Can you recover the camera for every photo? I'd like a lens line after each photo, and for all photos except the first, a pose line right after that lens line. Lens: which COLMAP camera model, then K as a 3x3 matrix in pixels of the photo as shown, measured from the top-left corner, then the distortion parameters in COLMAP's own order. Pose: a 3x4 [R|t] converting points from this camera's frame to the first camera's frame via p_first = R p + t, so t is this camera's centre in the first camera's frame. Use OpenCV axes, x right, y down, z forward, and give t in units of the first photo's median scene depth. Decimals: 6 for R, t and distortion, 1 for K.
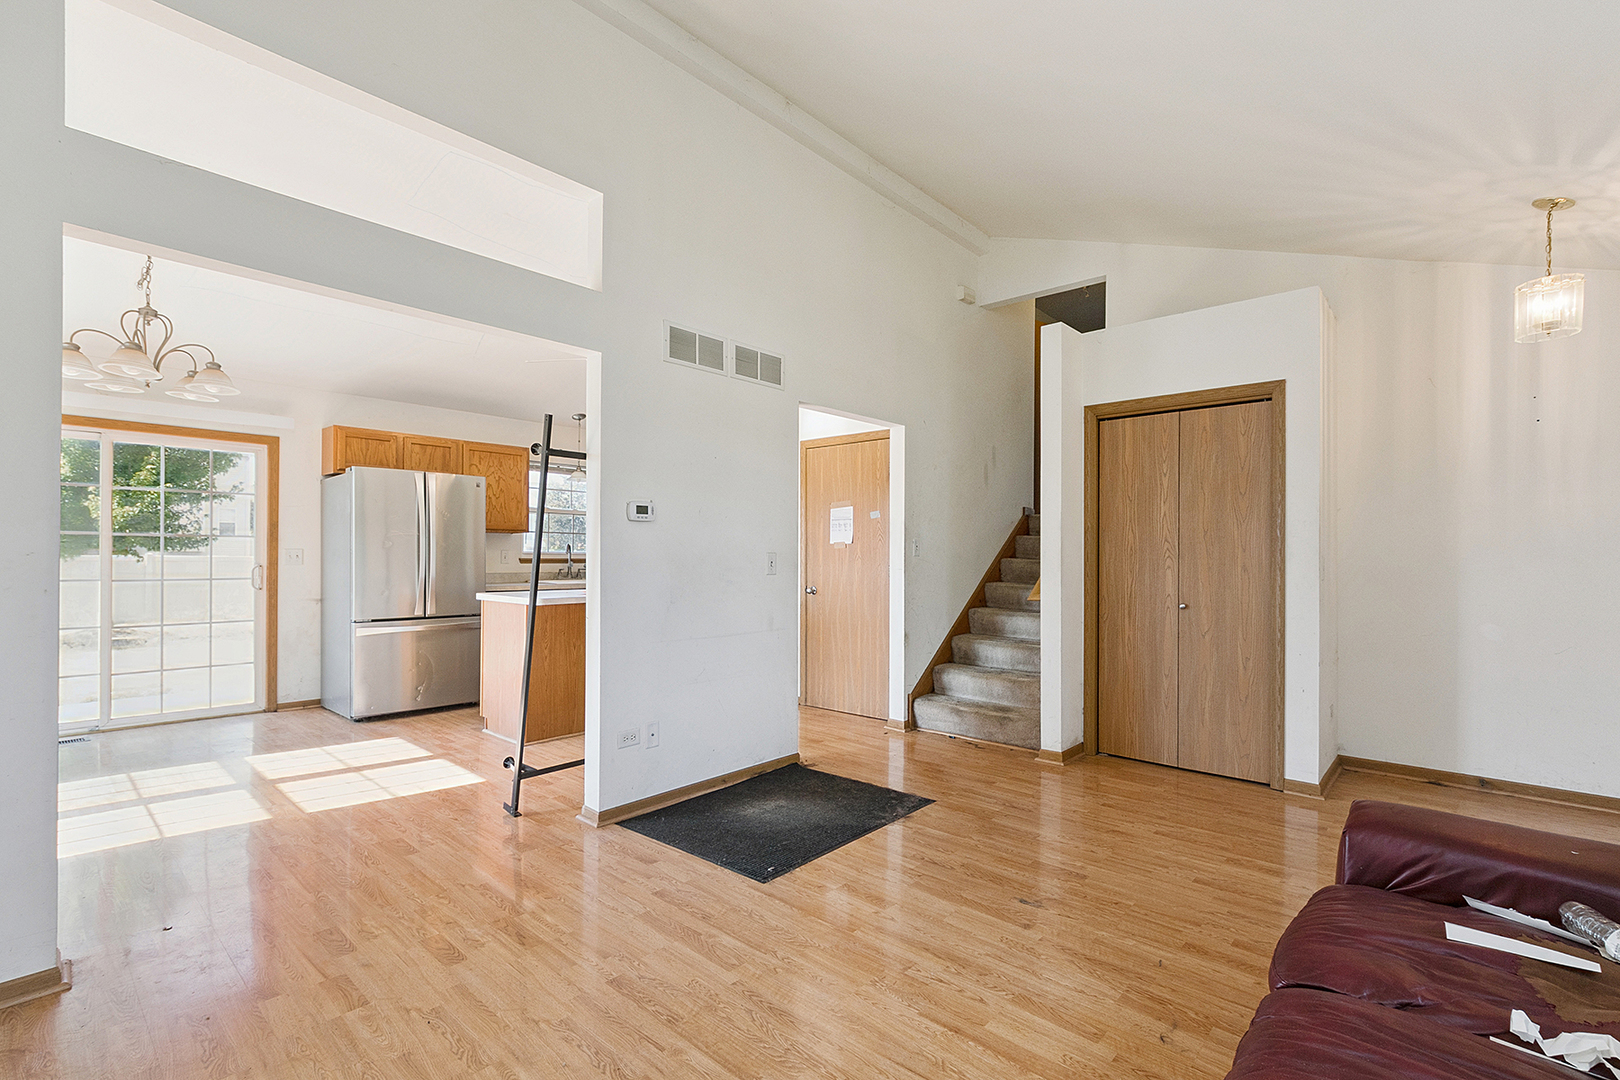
lens RADIAL K [[726.2, 0, 803.3], [0, 726.2, 557.6], [0, 0, 1]] dist [-0.003519, -0.000573]
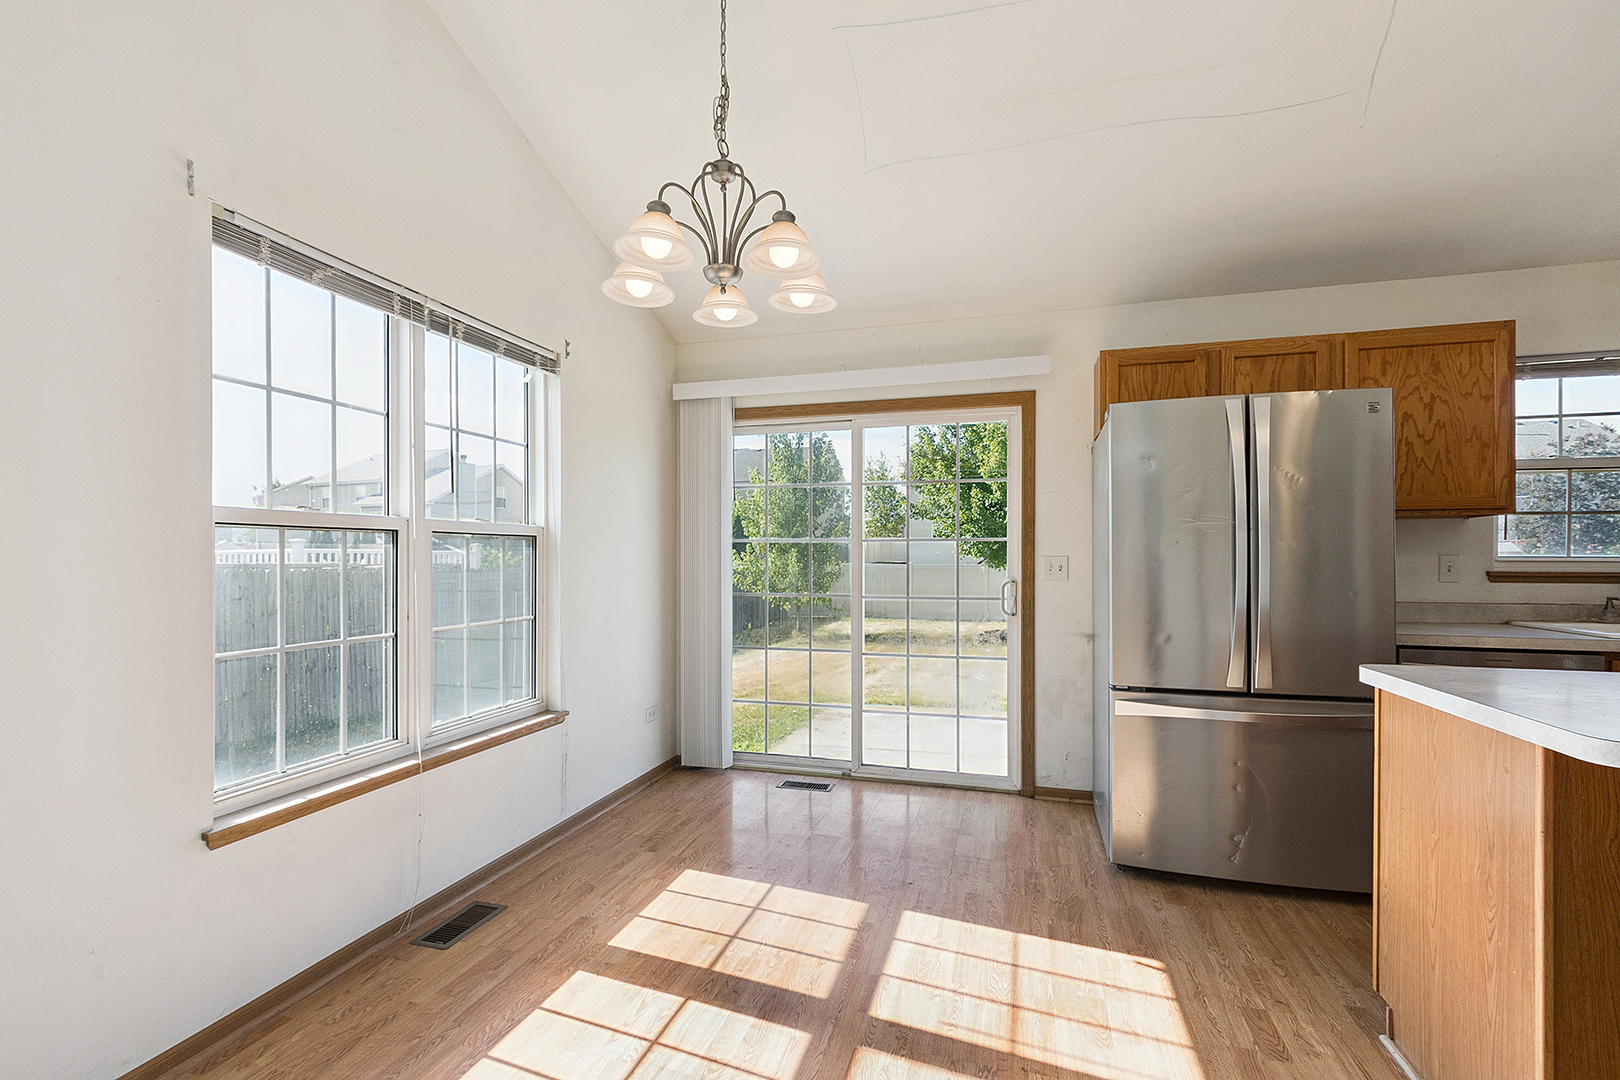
lens RADIAL K [[726.2, 0, 808.8], [0, 726.2, 559.8], [0, 0, 1]] dist [-0.003519, -0.000573]
pose [[0.443200, -0.005325, -0.896407, -0.262104], [0.000720, 0.999984, -0.005584, -0.005995], [0.896423, 0.001829, 0.443197, 0.632591]]
